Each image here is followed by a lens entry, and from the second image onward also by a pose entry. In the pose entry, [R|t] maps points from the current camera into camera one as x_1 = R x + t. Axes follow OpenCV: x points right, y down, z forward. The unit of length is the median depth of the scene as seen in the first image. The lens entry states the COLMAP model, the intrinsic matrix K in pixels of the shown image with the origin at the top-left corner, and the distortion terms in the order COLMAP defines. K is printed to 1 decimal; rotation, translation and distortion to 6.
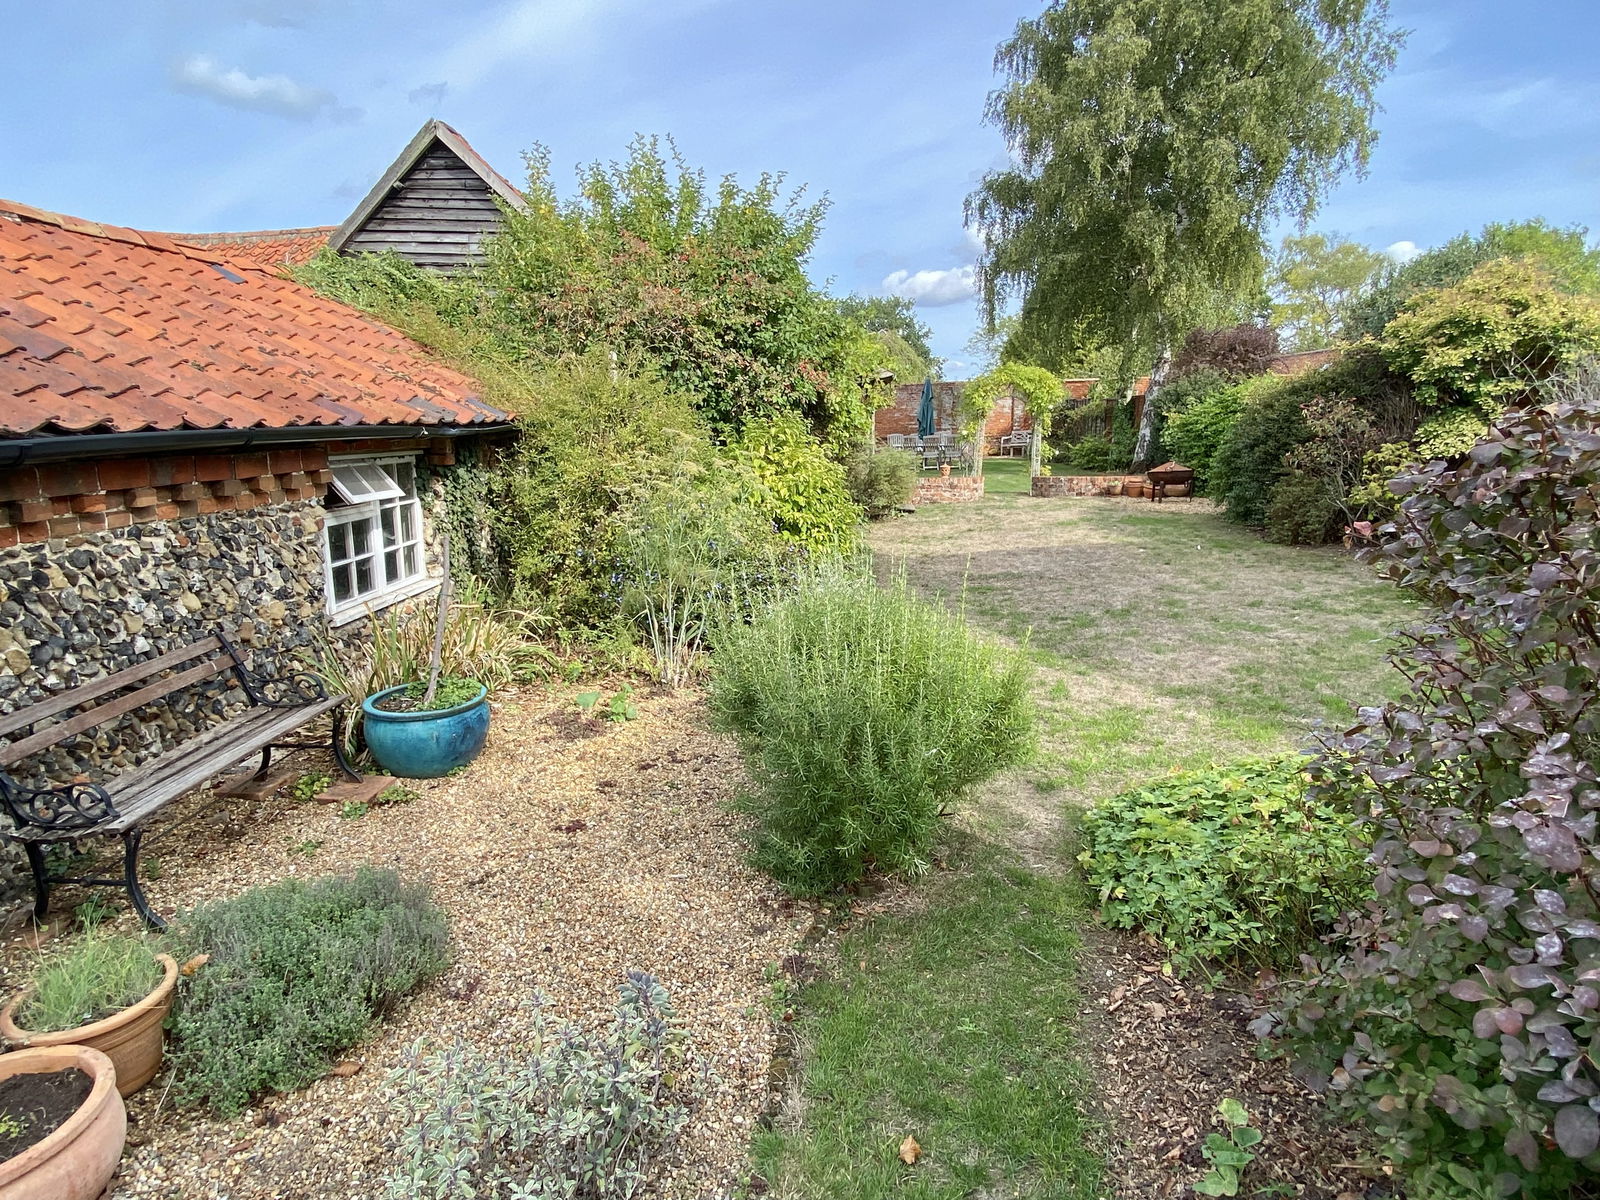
lens RADIAL K [[844.2, 0, 793.1], [0, 844.2, 603.5], [0, 0, 1]] dist [0.002393, 0.000276]
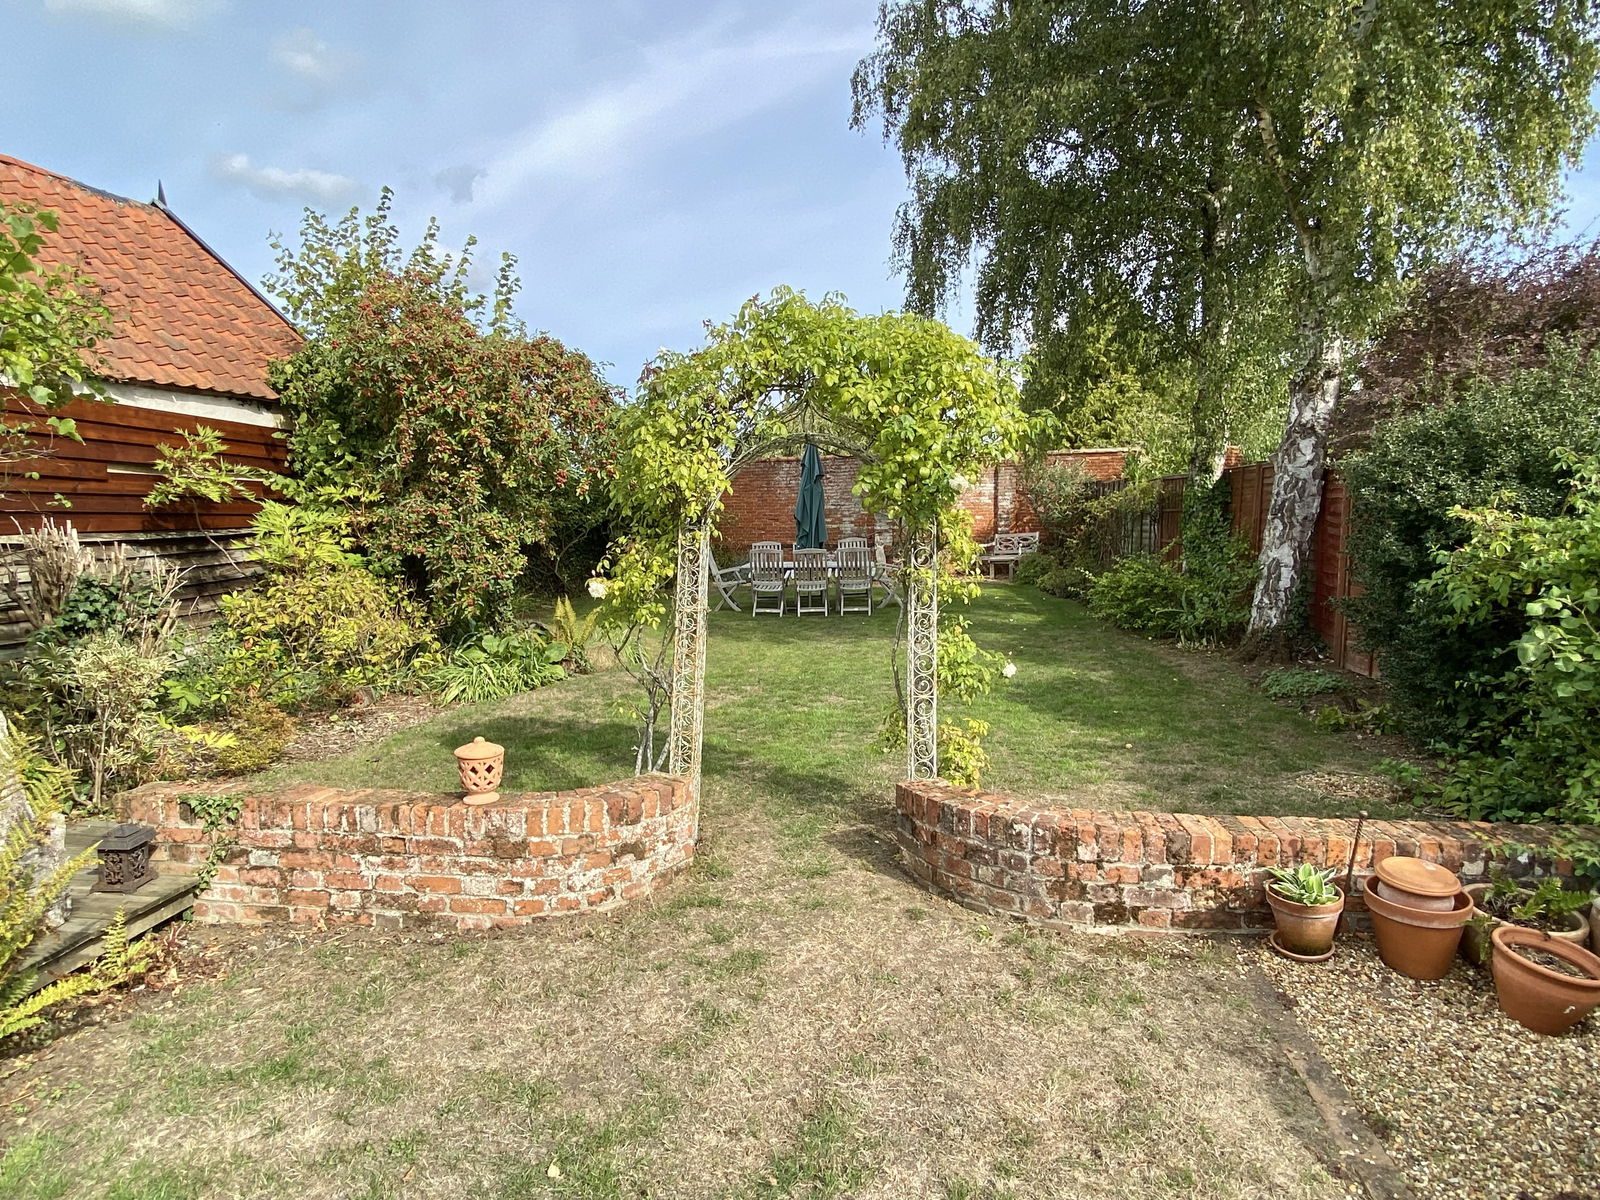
lens RADIAL K [[844.2, 0, 804.4], [0, 844.2, 594.8], [0, 0, 1]] dist [0.002393, 0.000276]
pose [[0.999624, 0.003616, -0.027185, 0.210281], [-0.006706, 0.993405, -0.114459, -0.138819], [0.026592, 0.114598, 0.993056, 0.611865]]
